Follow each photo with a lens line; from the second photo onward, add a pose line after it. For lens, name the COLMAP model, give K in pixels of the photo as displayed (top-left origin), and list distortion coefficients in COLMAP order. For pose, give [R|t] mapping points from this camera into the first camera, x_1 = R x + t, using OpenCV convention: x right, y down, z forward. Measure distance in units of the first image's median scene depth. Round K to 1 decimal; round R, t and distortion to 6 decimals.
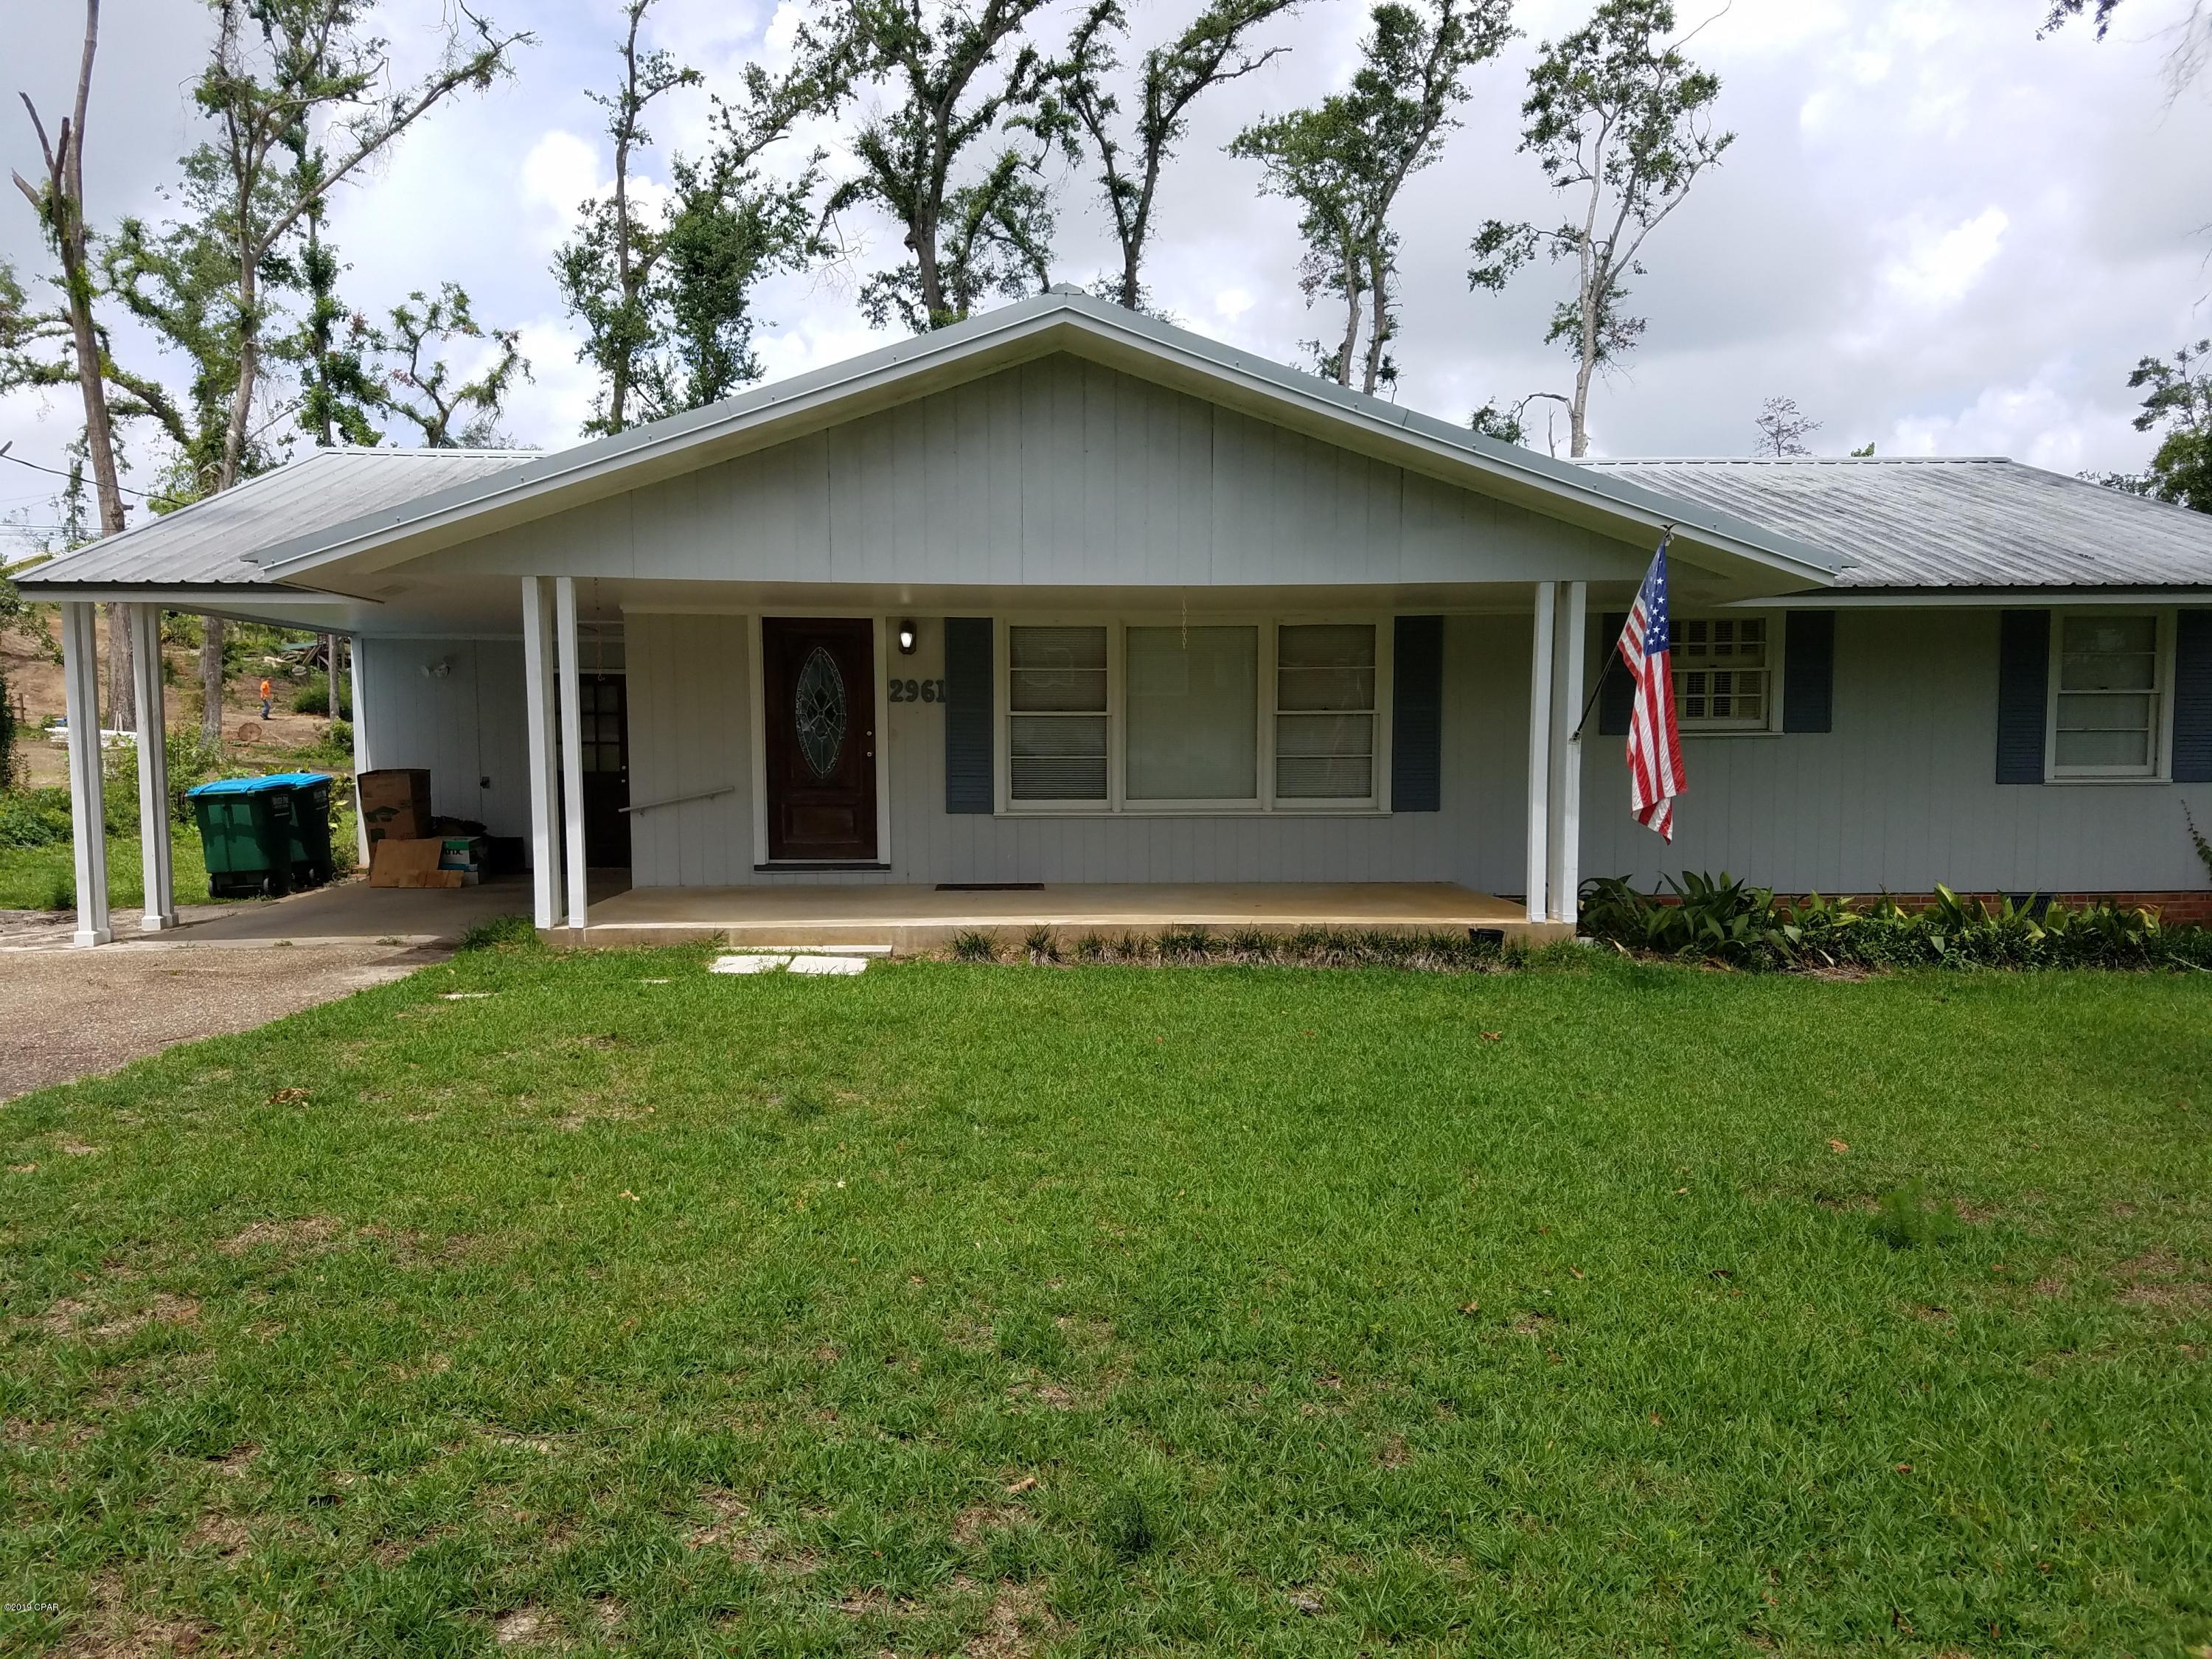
lens RADIAL K [[1648.7, 0, 1106.0], [0, 1648.7, 829.5], [0, 0, 1]] dist [0.006390, 0.003021]
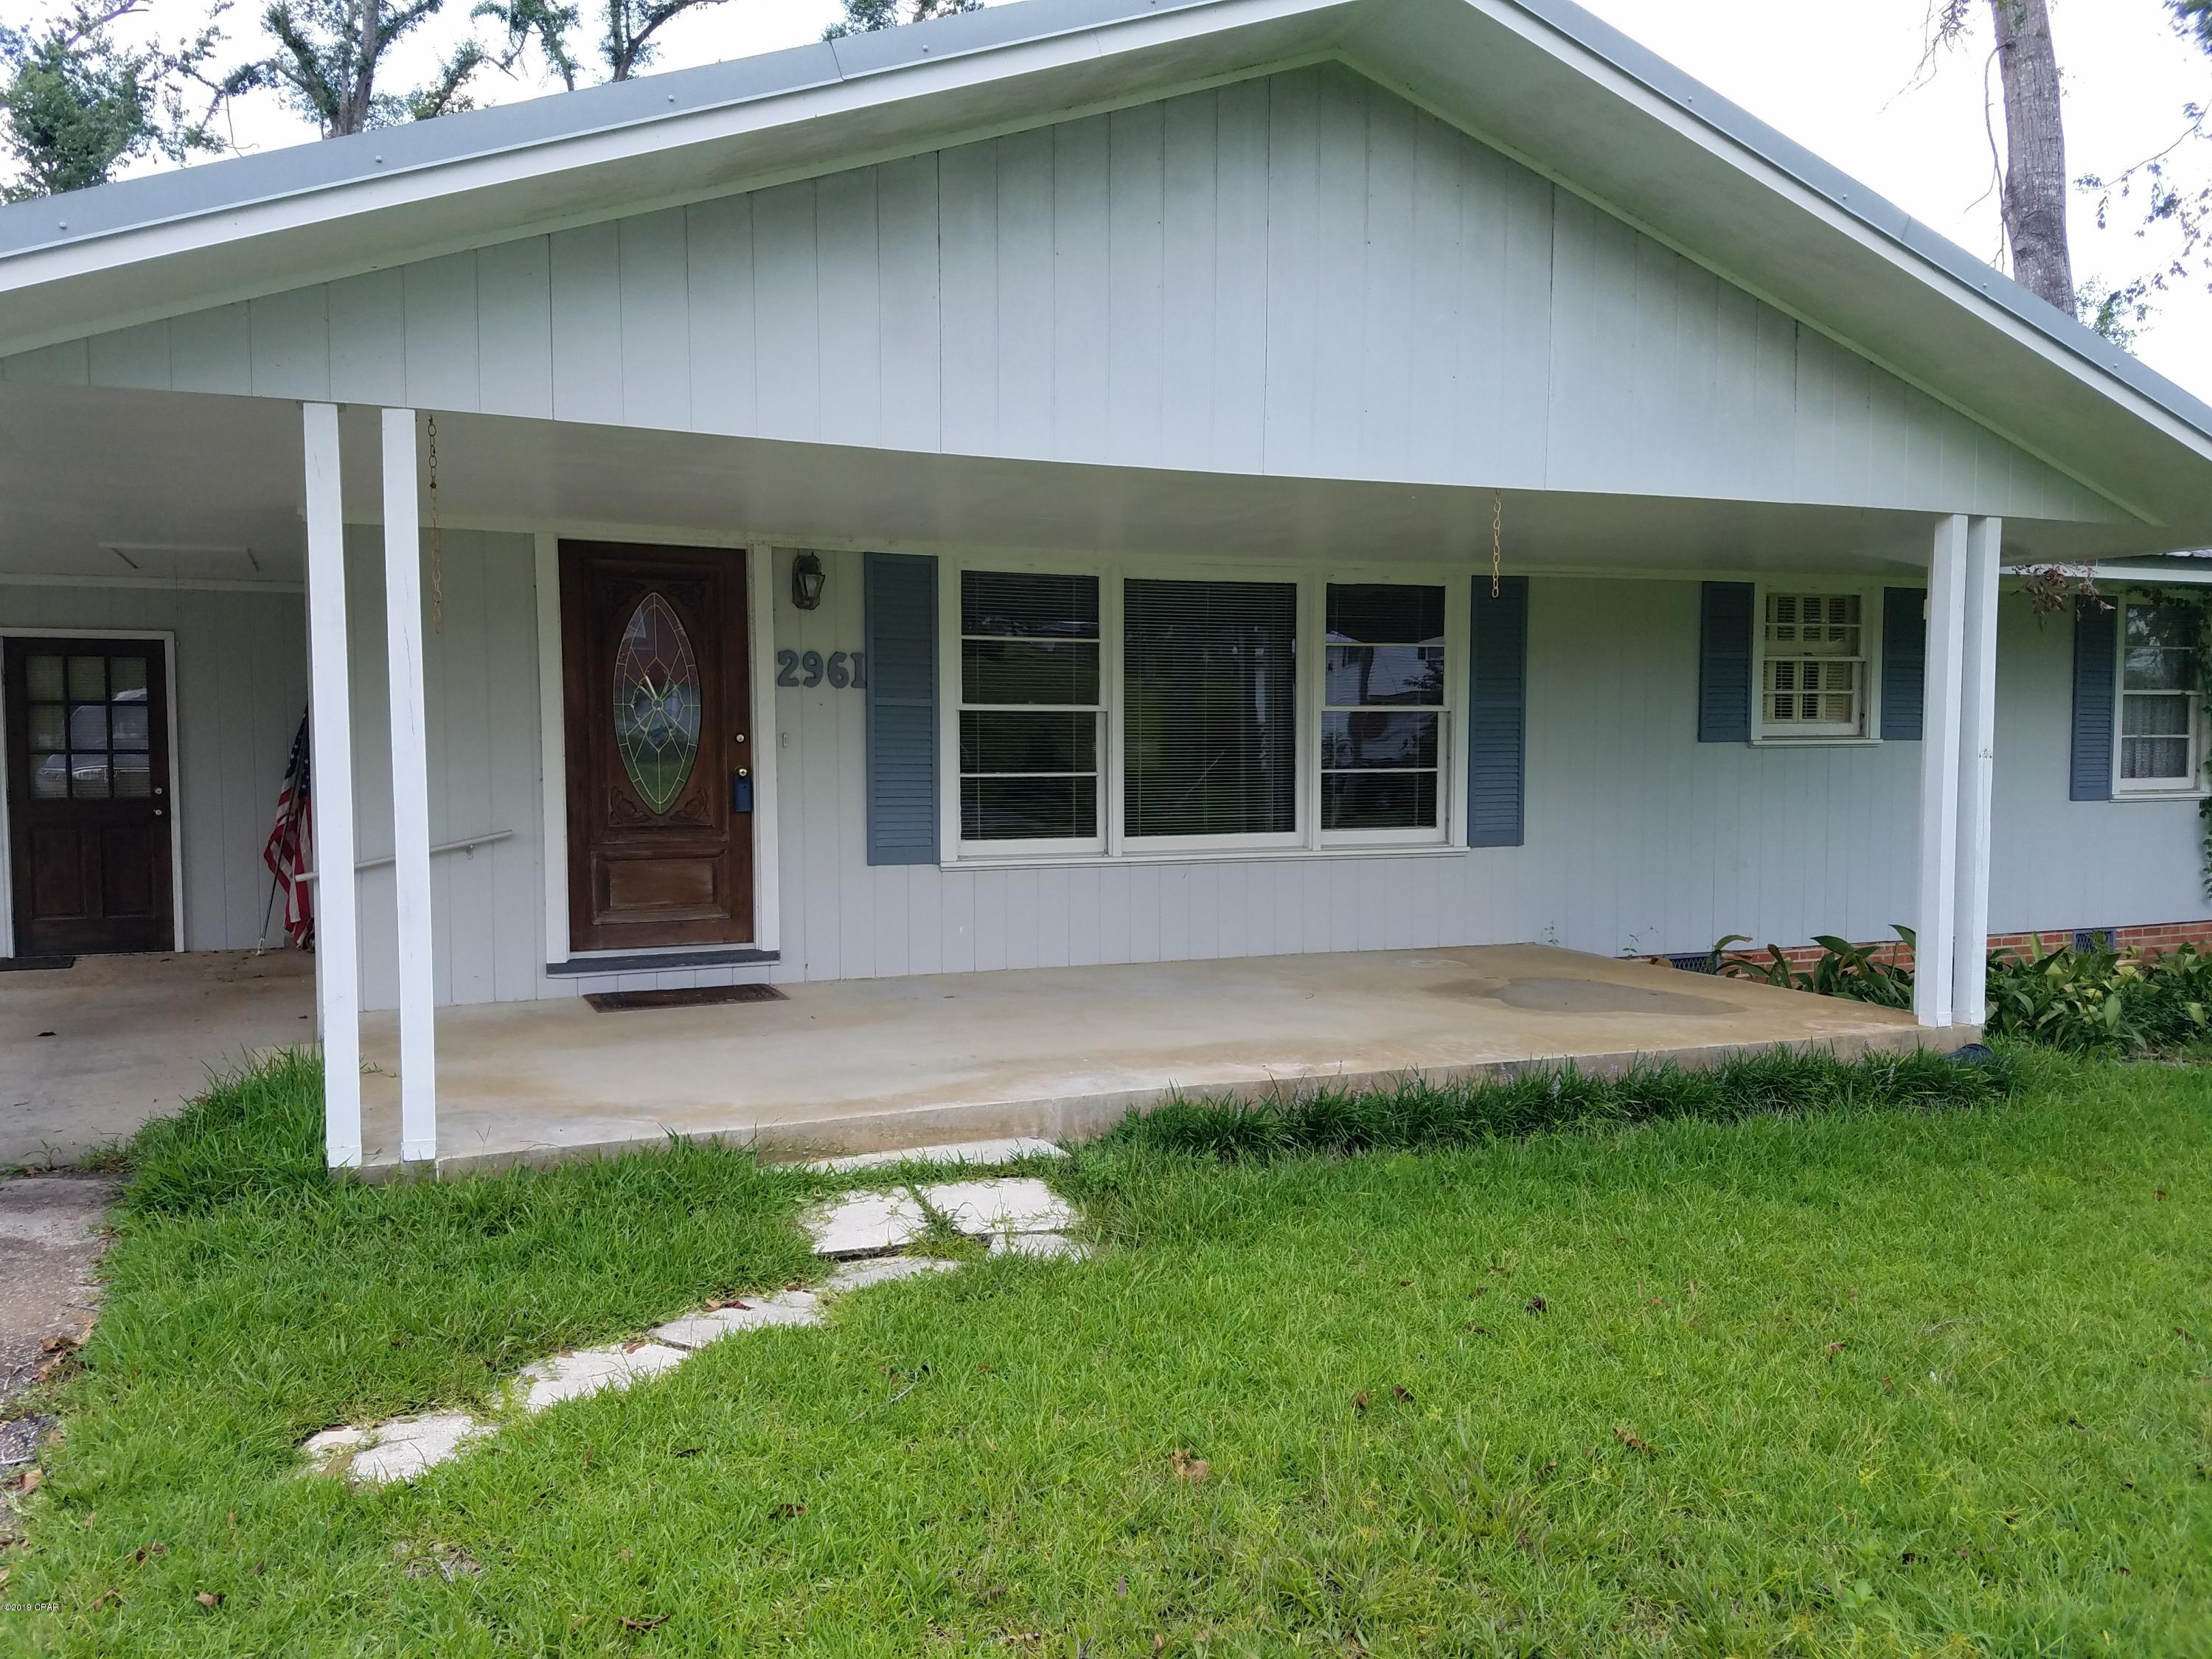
lens RADIAL K [[1707.7, 0, 1106.0], [0, 1707.7, 829.5], [0, 0, 1]] dist [0.022547, -0.037503]
pose [[0.946200, -0.014547, 0.323256, -0.207984], [0.014950, 0.999887, 0.001237, -0.021781], [-0.323238, 0.003662, 0.946311, 0.338460]]
